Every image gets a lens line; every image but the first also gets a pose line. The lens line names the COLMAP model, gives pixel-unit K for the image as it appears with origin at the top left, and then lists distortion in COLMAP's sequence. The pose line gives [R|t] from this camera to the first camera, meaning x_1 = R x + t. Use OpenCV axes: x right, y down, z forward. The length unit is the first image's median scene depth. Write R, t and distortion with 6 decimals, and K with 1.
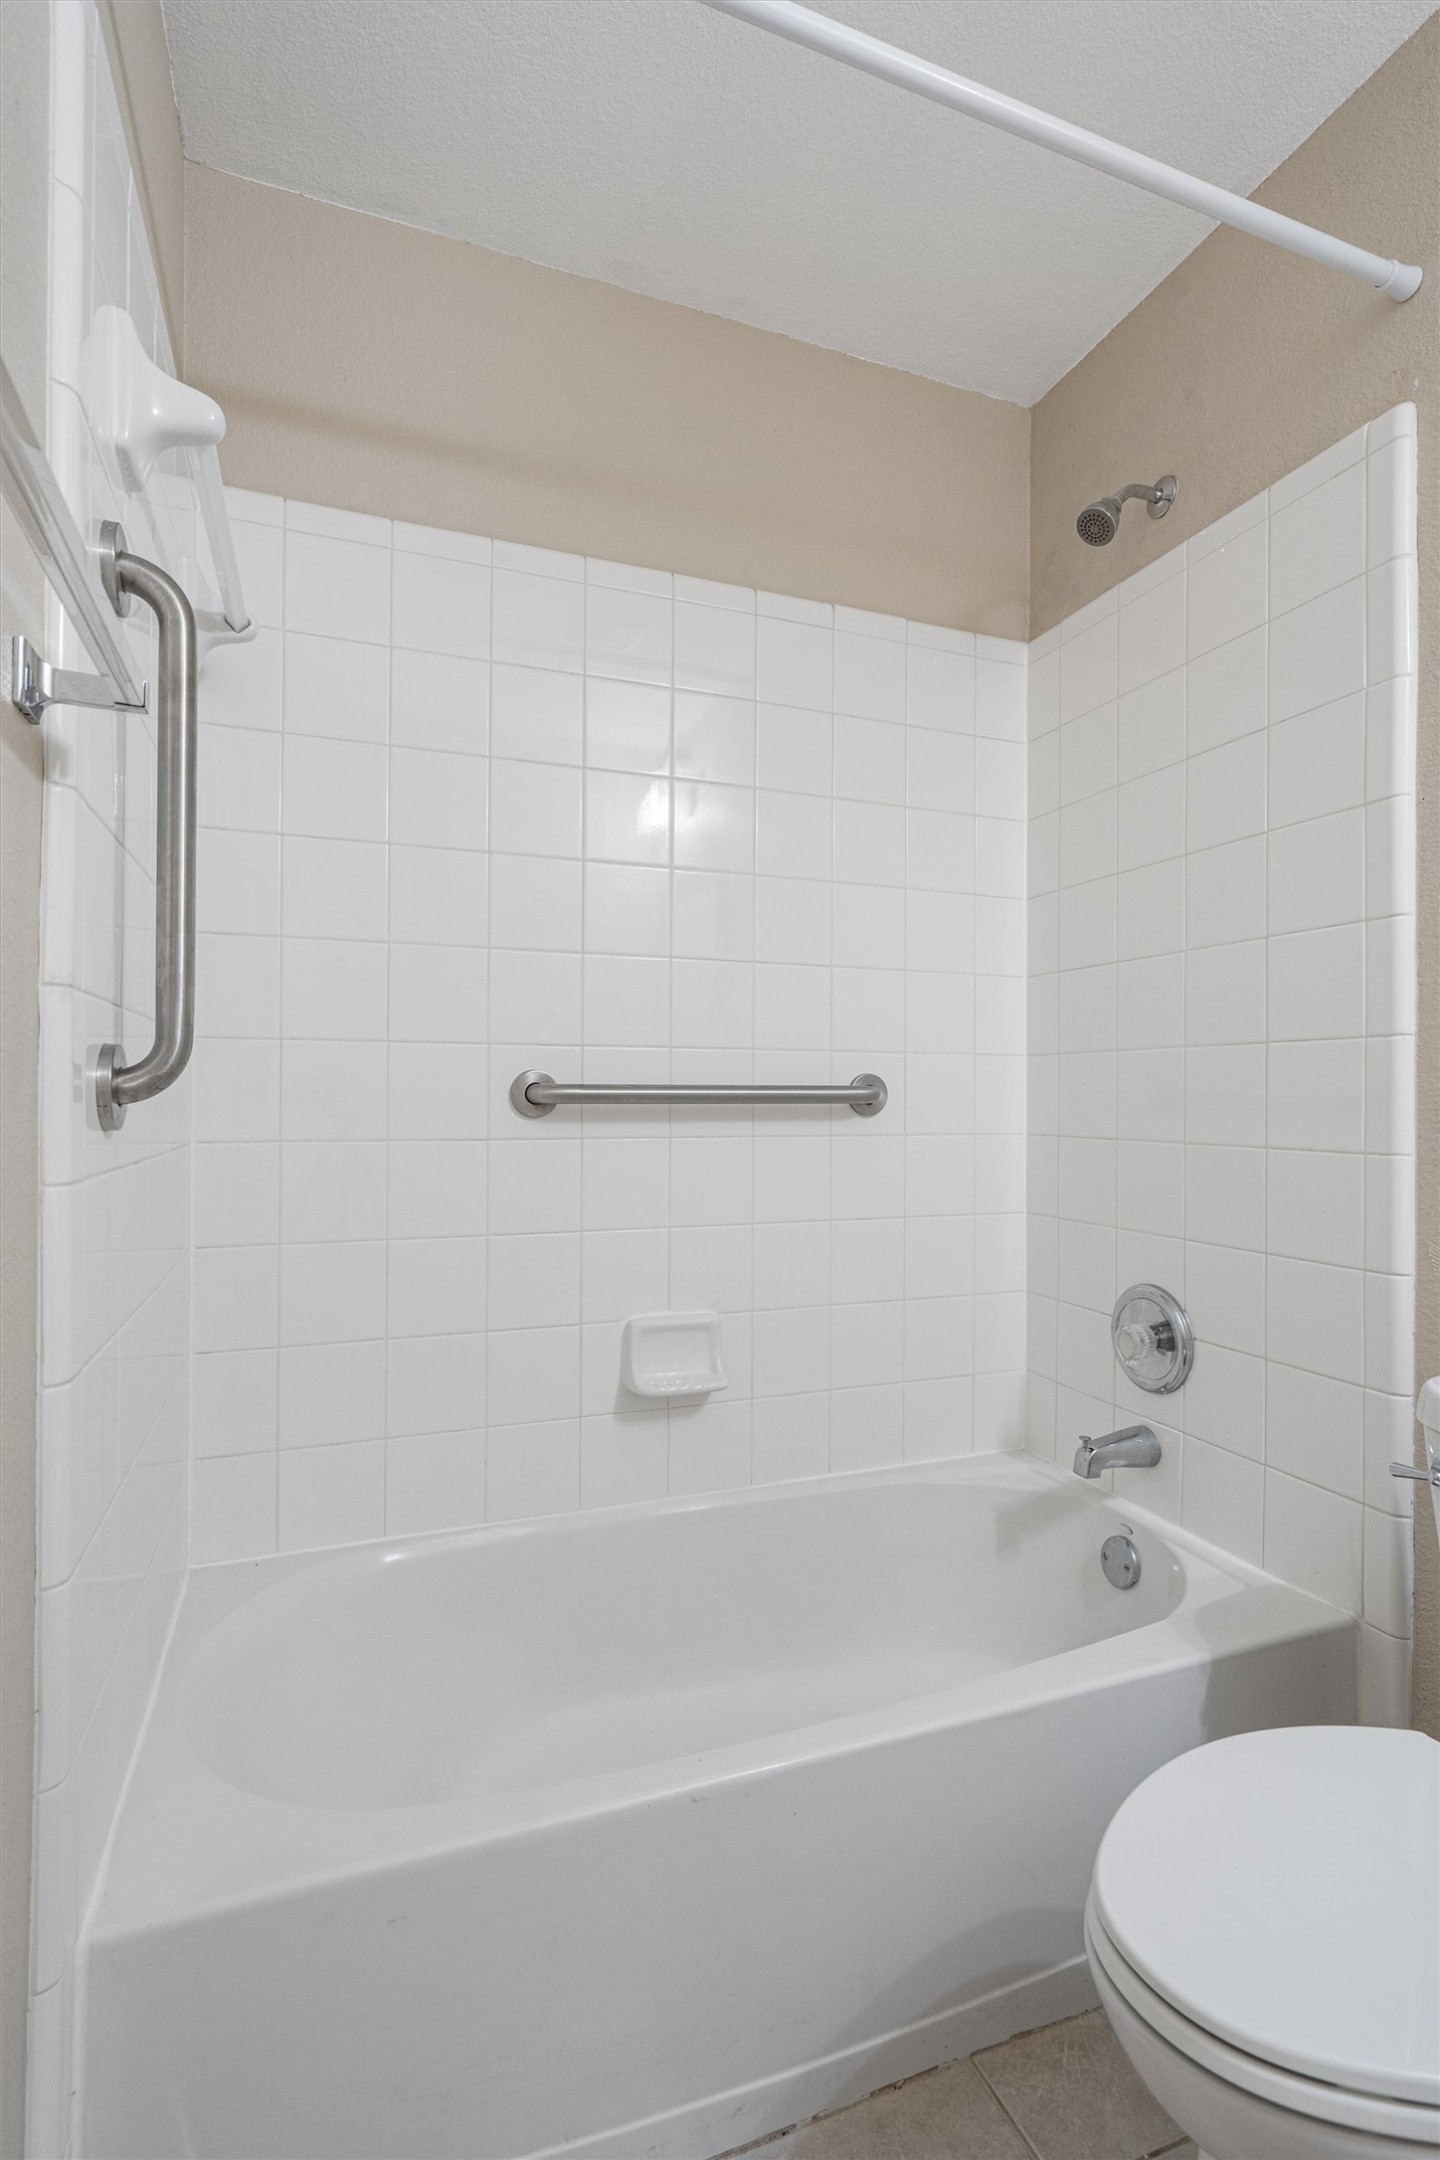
lens RADIAL K [[1015.6, 0, 717.7], [0, 1015.6, 1097.3], [0, 0, 1]] dist [-0.011709, 0.007091]
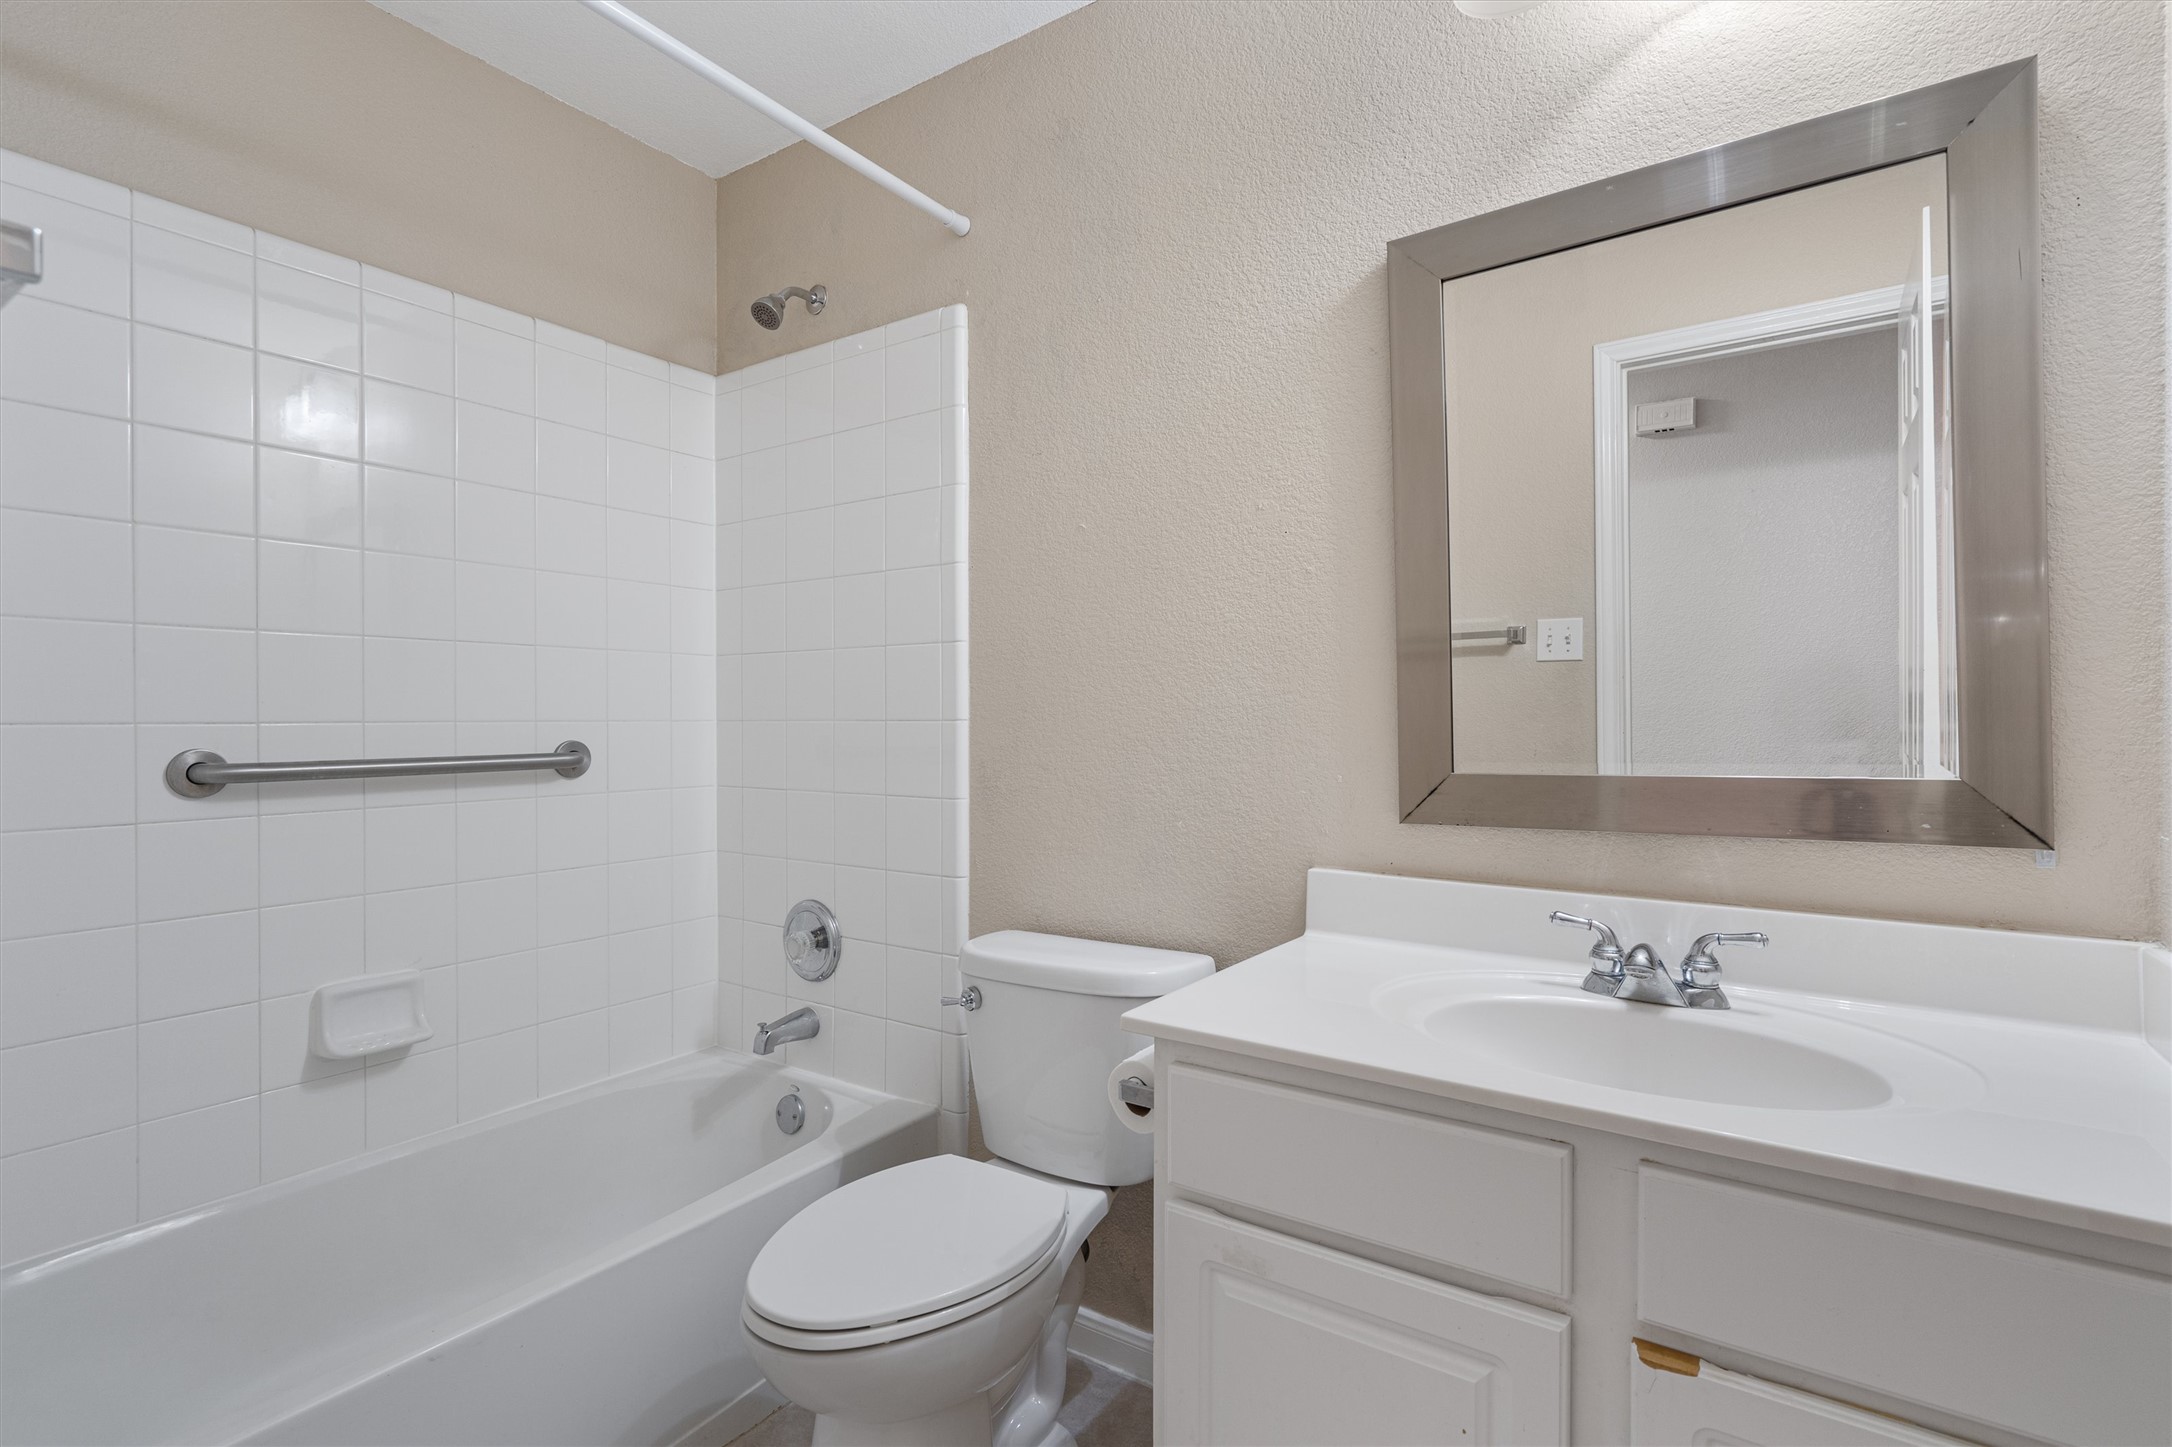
lens RADIAL K [[1001.8, 0, 1074.6], [0, 1001.8, 732.1], [0, 0, 1]] dist [-0.000945, 0.000194]
pose [[0.813534, -0.010053, 0.581431, -0.050715], [0.003674, 0.999919, 0.012147, -0.049079], [-0.581506, -0.007746, 0.813505, -0.262801]]
